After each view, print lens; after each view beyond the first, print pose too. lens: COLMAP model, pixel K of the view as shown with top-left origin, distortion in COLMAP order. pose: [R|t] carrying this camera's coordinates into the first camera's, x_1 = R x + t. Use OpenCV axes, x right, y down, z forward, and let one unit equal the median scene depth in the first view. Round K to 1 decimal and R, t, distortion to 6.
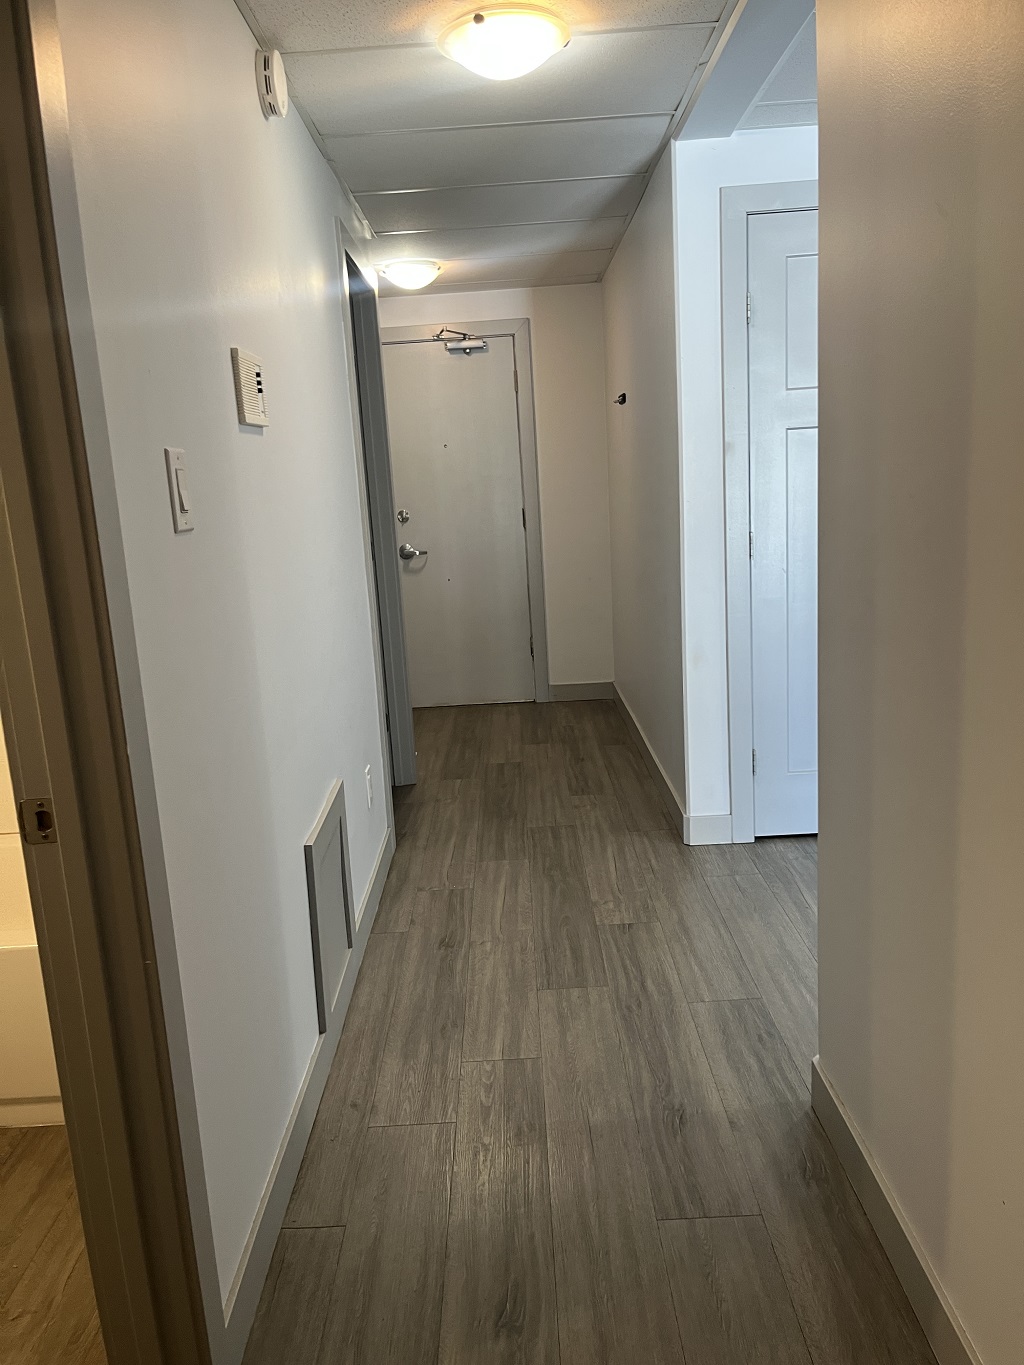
lens RADIAL K [[1036.2, 0, 510.5], [0, 1036.2, 688.3], [0, 0, 1]] dist [0.055061, -0.088255]
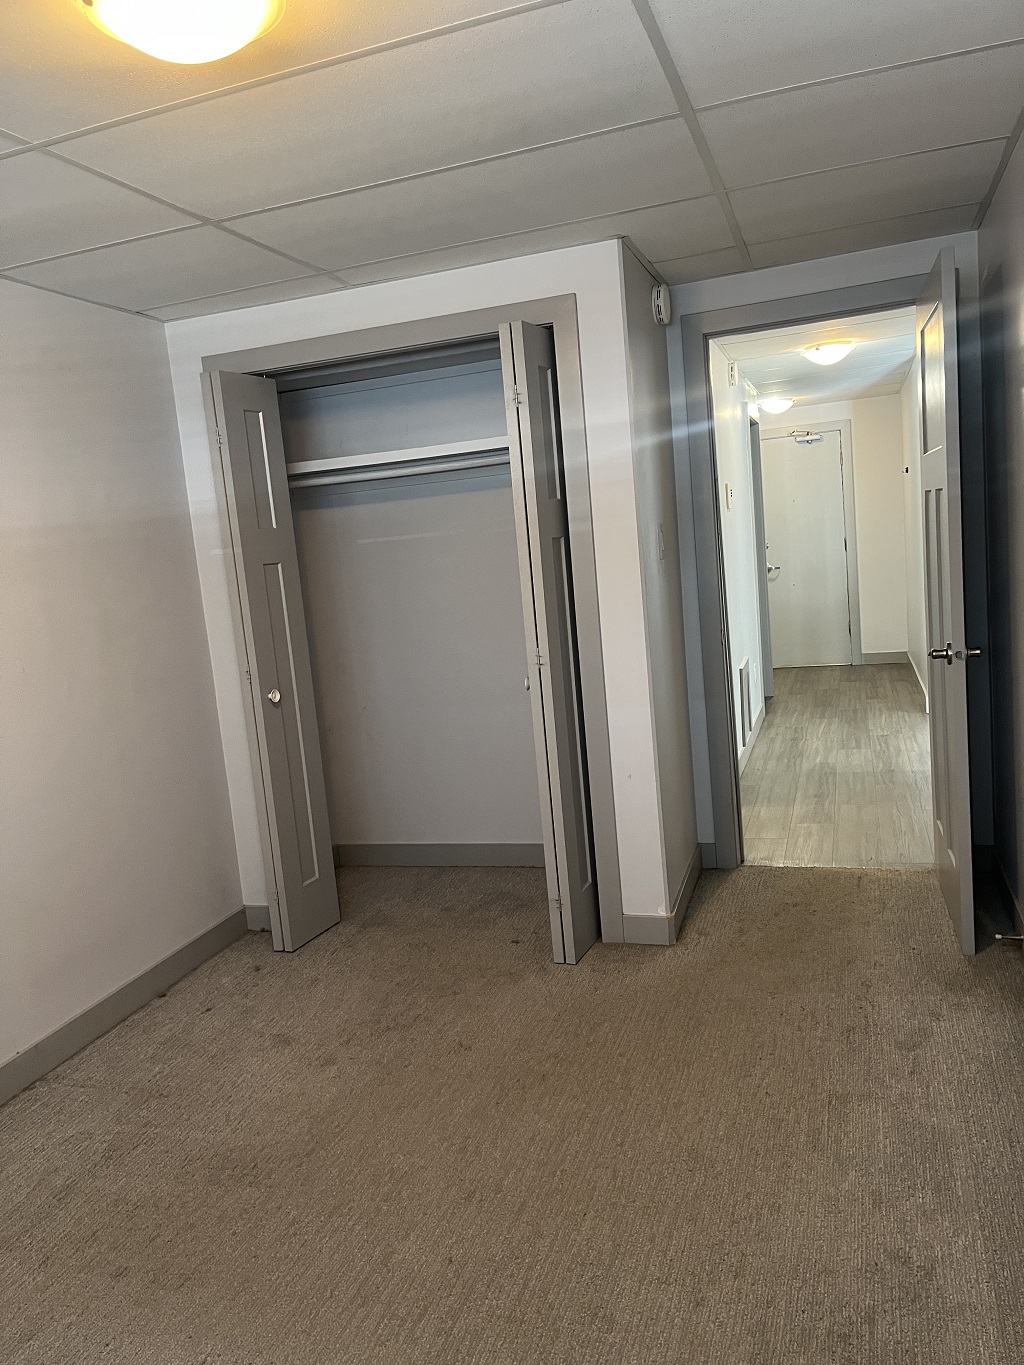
lens RADIAL K [[1036.2, 0, 510.5], [0, 1036.2, 688.3], [0, 0, 1]] dist [0.055061, -0.088255]
pose [[0.950534, 0.014683, -0.310274, 0.025663], [-0.026781, 0.999036, -0.034769, 0.129627], [0.309465, 0.041358, 0.950011, -0.684394]]
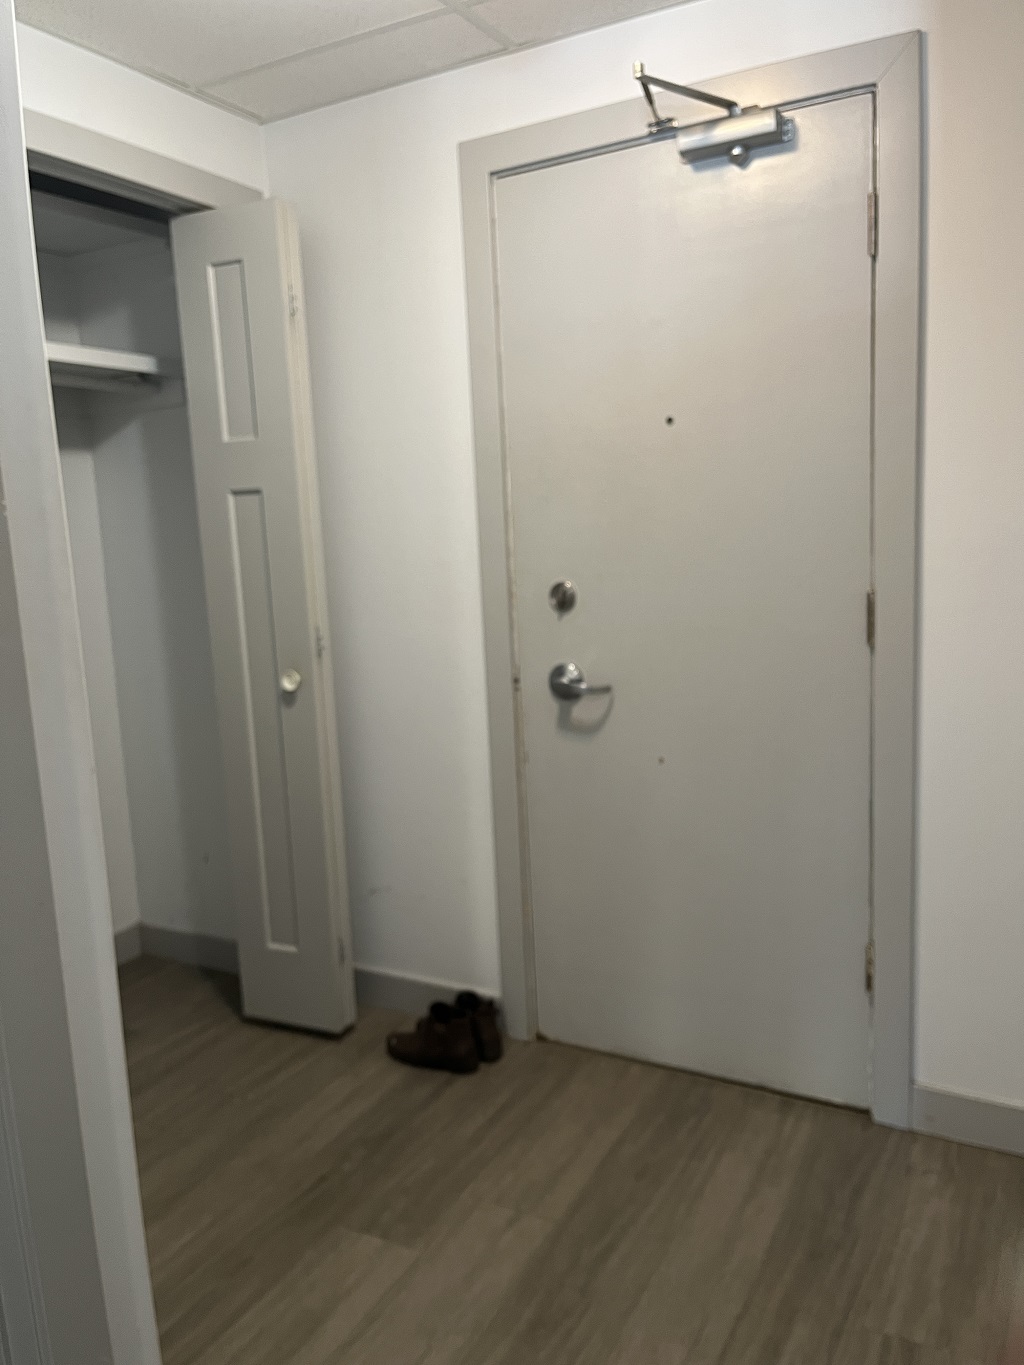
lens RADIAL K [[1036.2, 0, 510.5], [0, 1036.2, 688.3], [0, 0, 1]] dist [0.055061, -0.088255]
pose [[0.877872, 0.091644, -0.470045, 0.080181], [-0.101034, 0.994869, 0.005273, -0.140793], [0.468117, 0.042861, 0.882627, 0.684911]]
